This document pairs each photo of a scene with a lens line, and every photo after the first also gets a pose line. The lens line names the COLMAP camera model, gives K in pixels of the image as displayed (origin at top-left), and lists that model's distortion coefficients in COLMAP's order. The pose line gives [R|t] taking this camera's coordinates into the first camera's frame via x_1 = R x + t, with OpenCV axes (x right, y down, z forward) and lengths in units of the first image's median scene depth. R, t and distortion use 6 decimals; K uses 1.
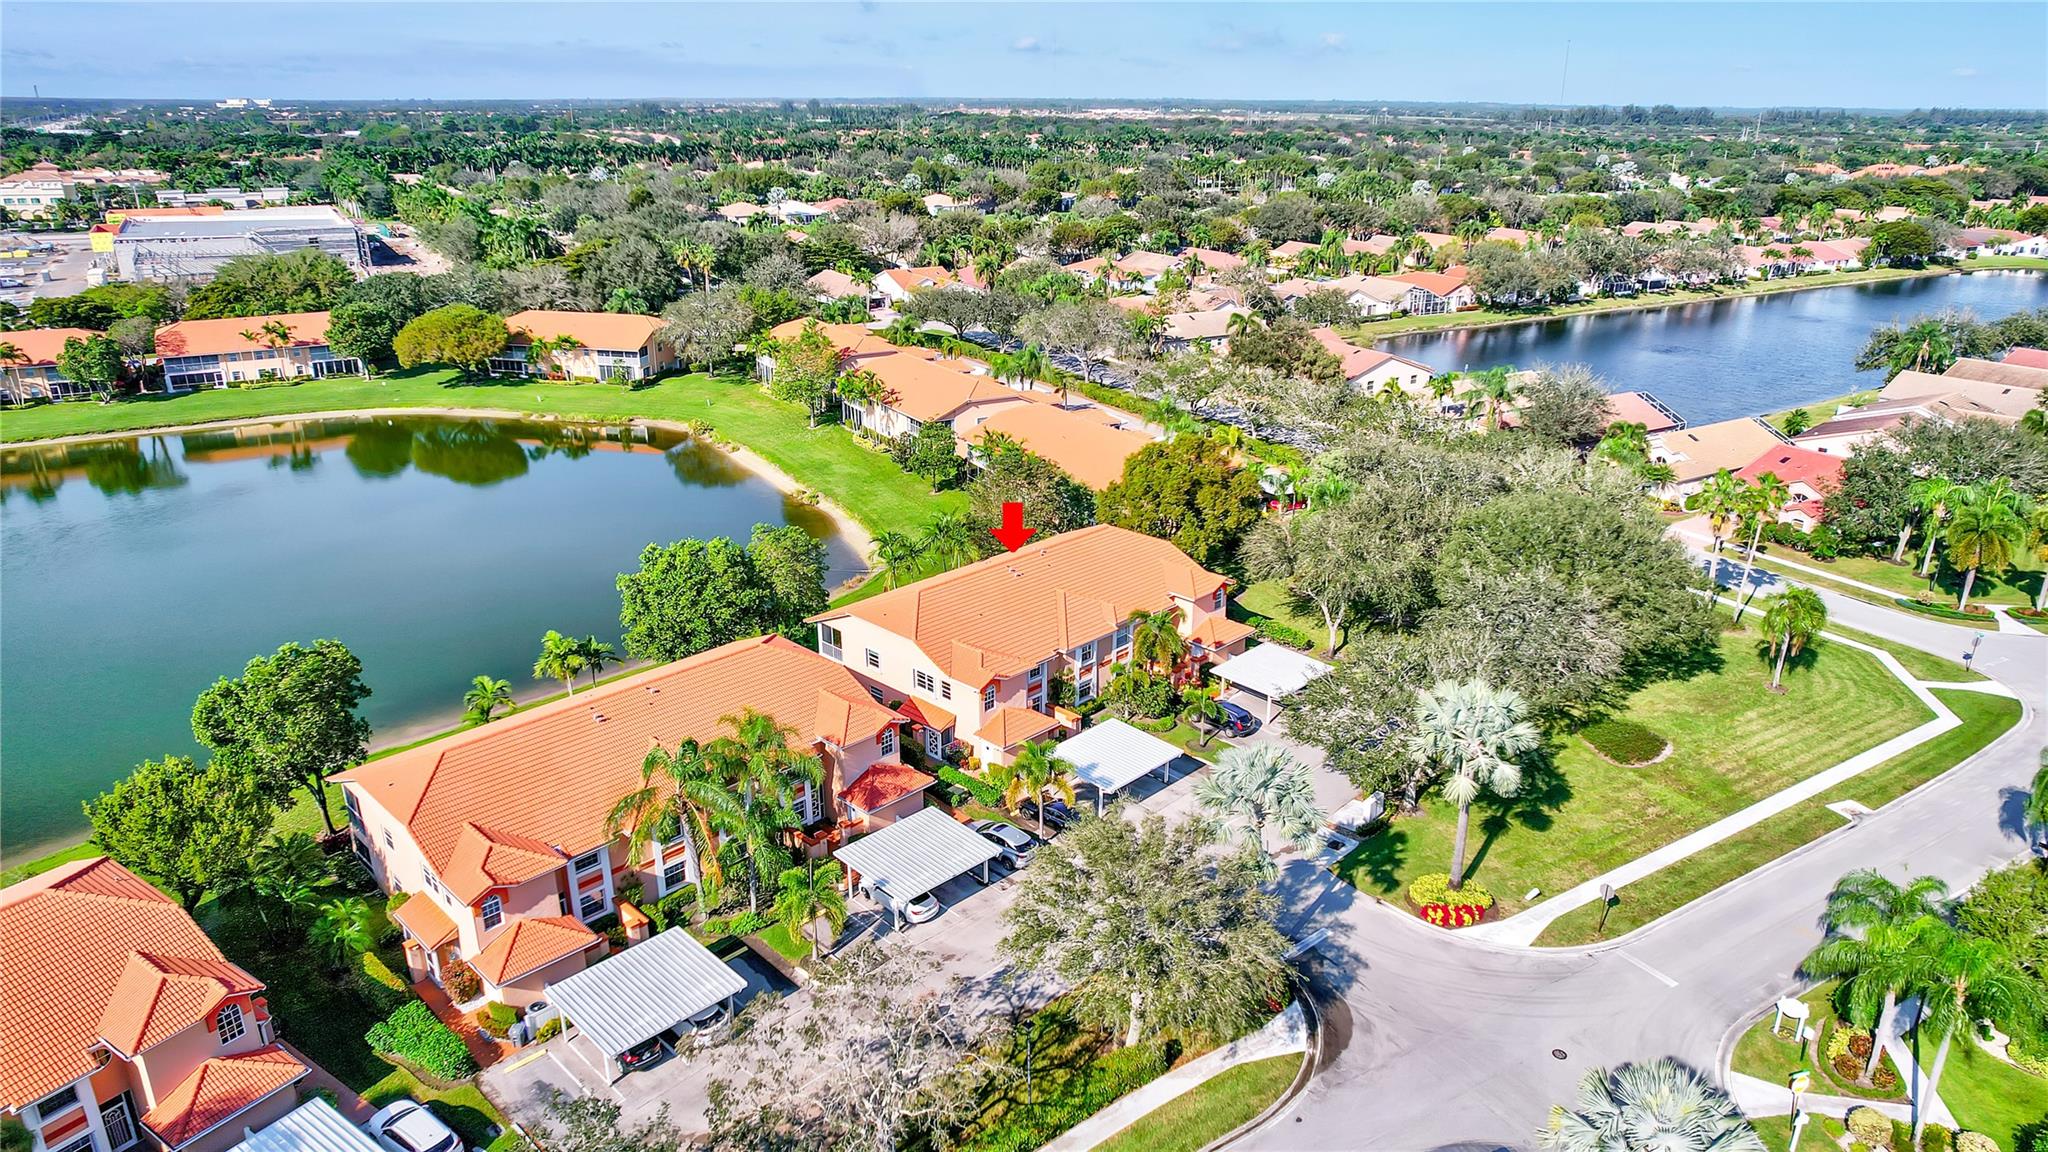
lens RADIAL K [[1294.1, 0, 1012.1], [0, 1294.1, 635.2], [0, 0, 1]] dist [-0.061746, 0.051135]
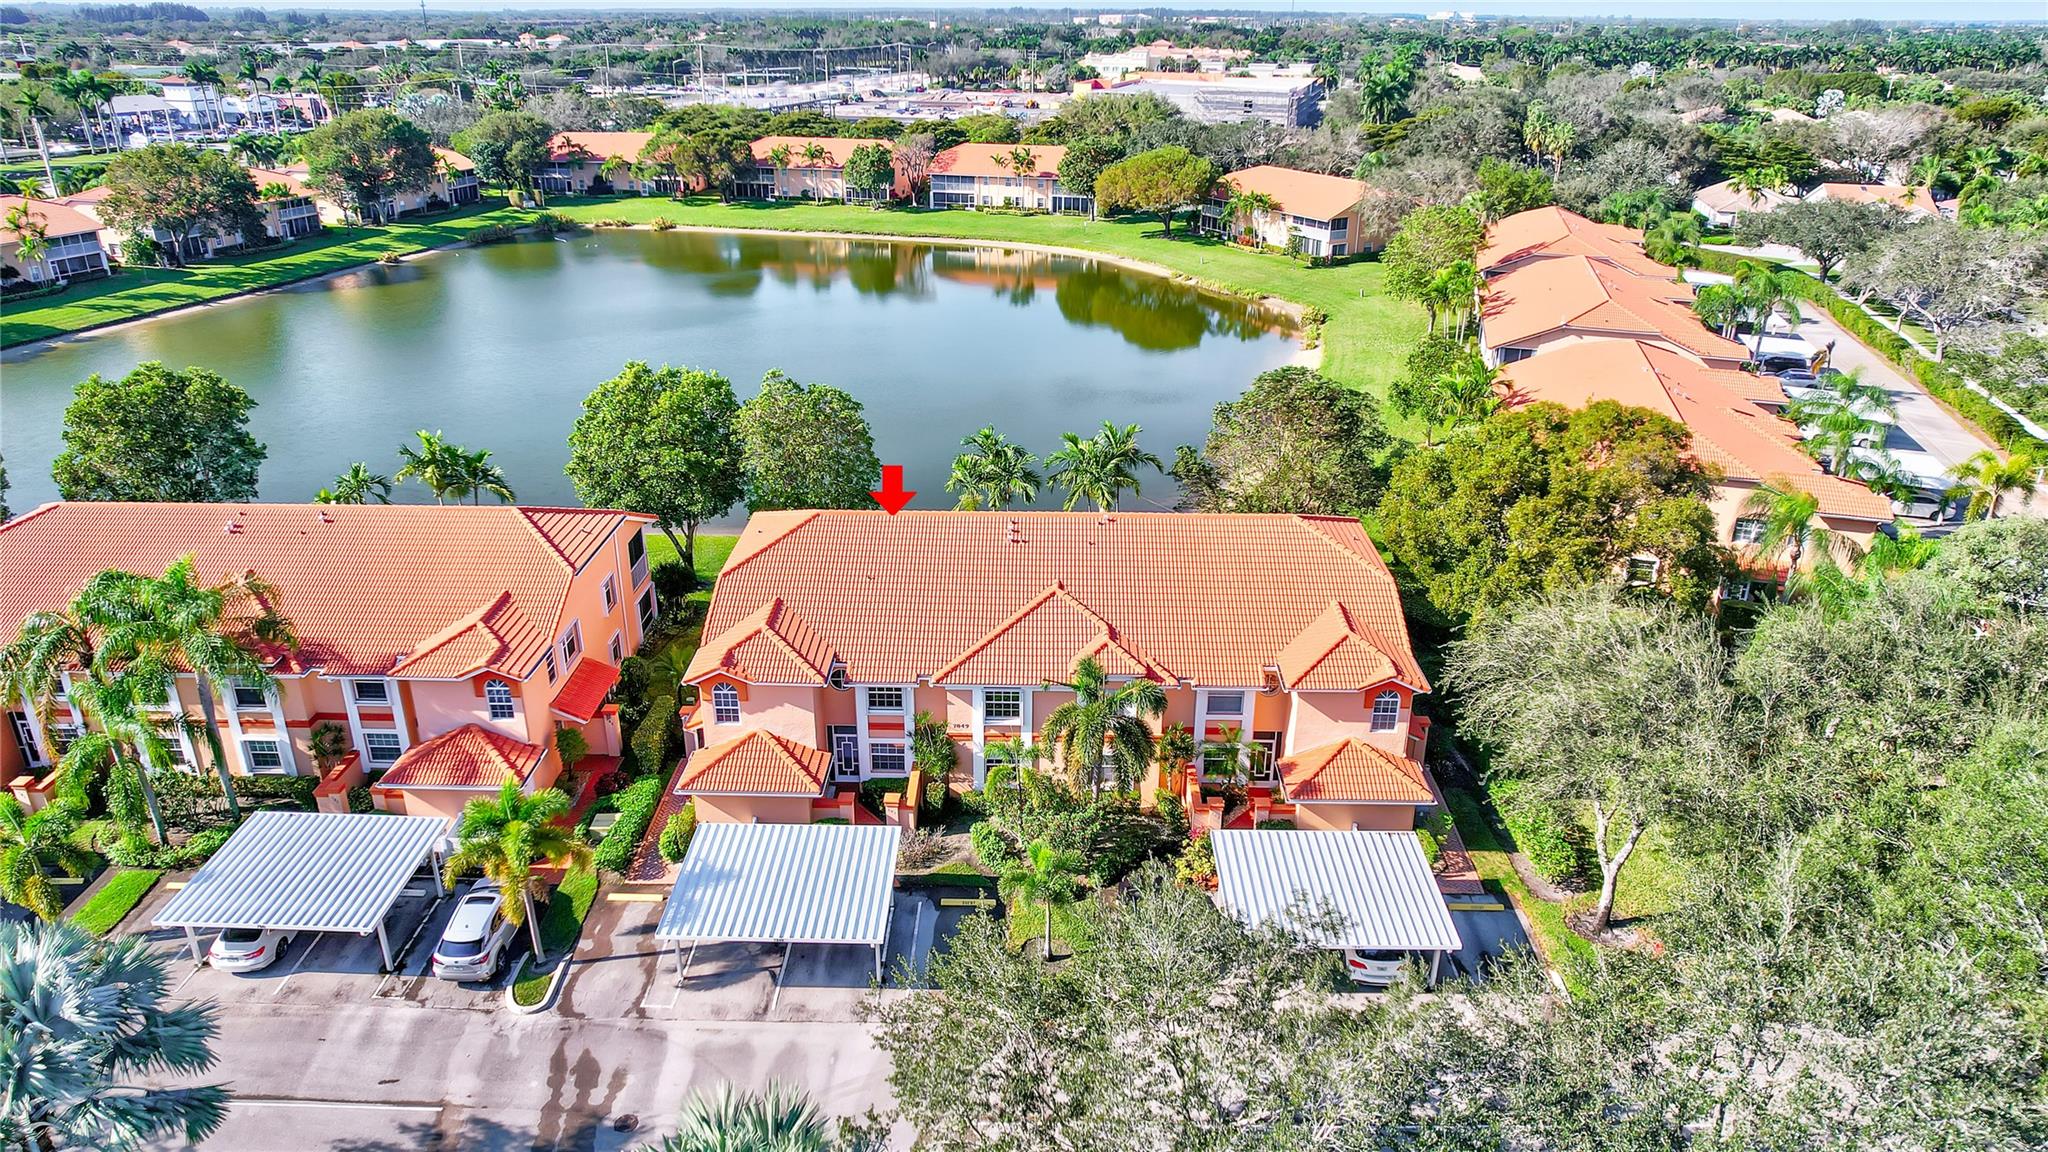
lens RADIAL K [[1294.1, 0, 1012.1], [0, 1294.1, 635.2], [0, 0, 1]] dist [-0.061746, 0.051135]
pose [[0.686835, 0.318315, -0.653402, 0.187754], [-0.282232, 0.945255, 0.163823, -0.048436], [0.669779, 0.071891, 0.739073, 0.277399]]
